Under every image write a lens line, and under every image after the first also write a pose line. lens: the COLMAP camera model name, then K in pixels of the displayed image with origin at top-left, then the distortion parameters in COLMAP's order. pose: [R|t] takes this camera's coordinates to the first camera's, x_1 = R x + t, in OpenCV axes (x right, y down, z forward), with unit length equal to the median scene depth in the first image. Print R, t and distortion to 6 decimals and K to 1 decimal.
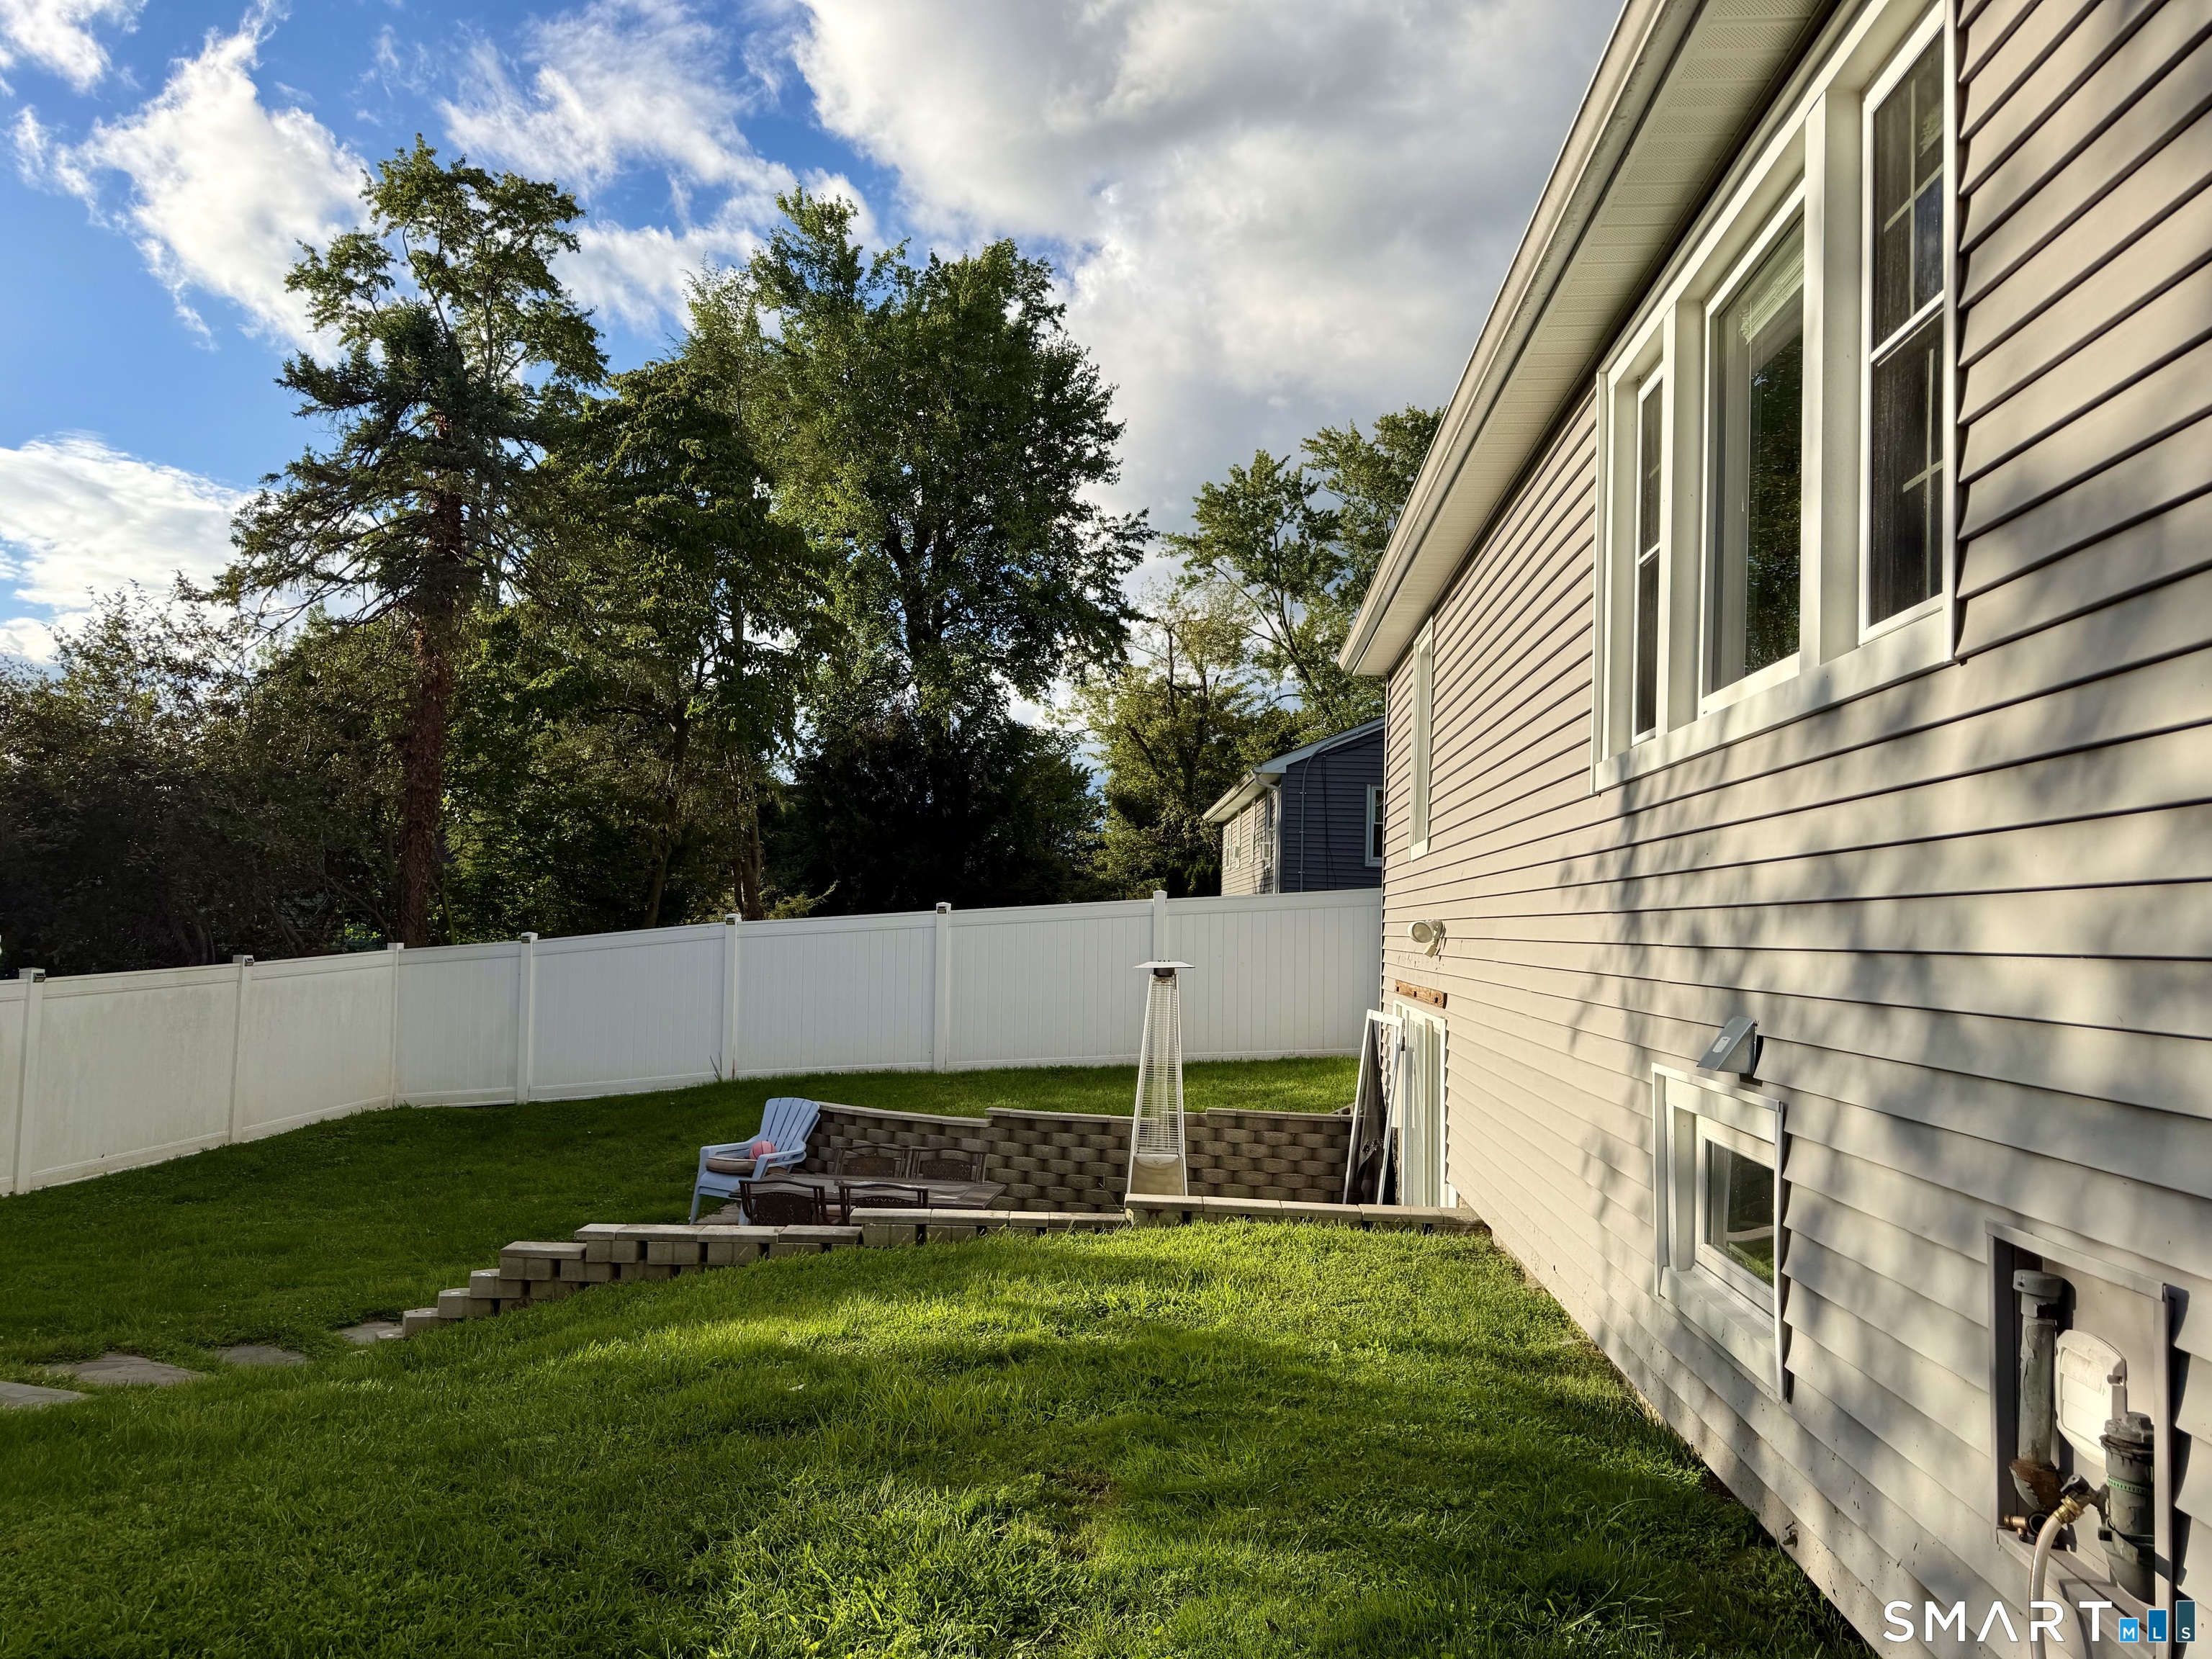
lens RADIAL K [[1560.1, 0, 1110.9], [0, 1560.1, 827.9], [0, 0, 1]] dist [0.039427, -0.048823]
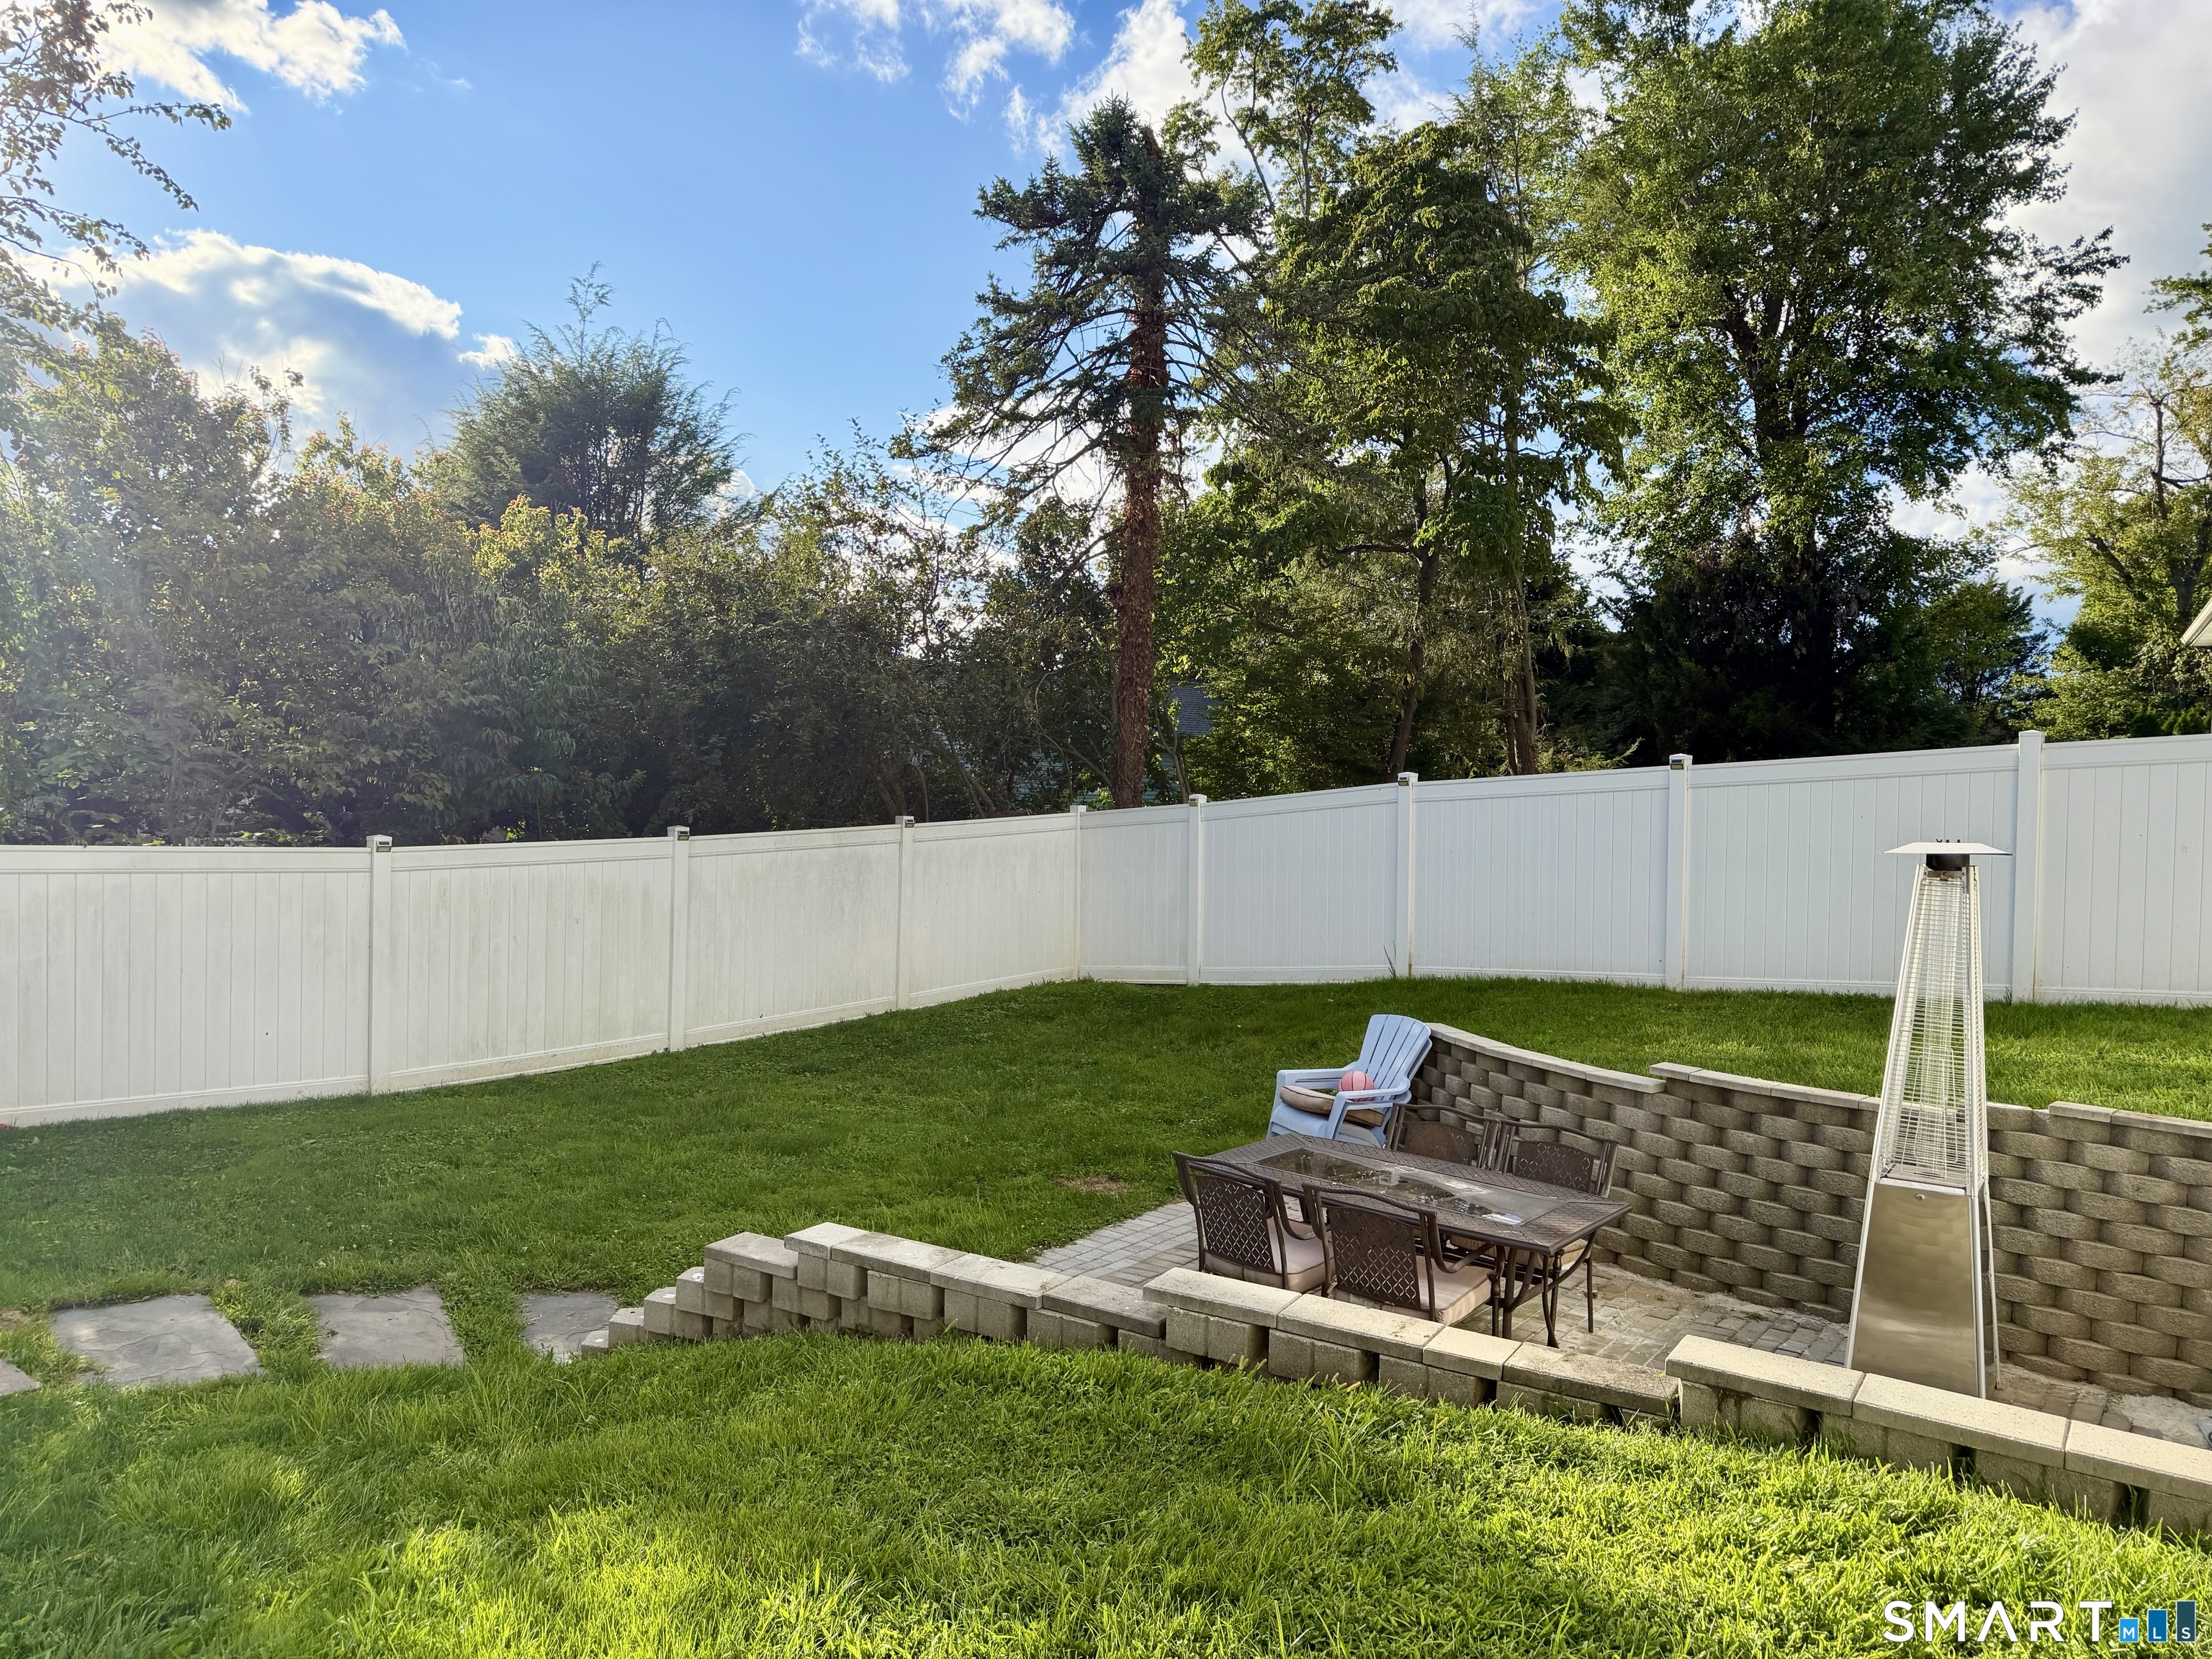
lens RADIAL K [[1560.1, 0, 1105.0], [0, 1560.1, 822.5], [0, 0, 1]] dist [0.039427, -0.048823]
pose [[0.844950, 0.013401, -0.534677, 0.026059], [0.029012, 0.997066, 0.070838, 0.009713], [0.534057, -0.075366, 0.842082, 0.119754]]
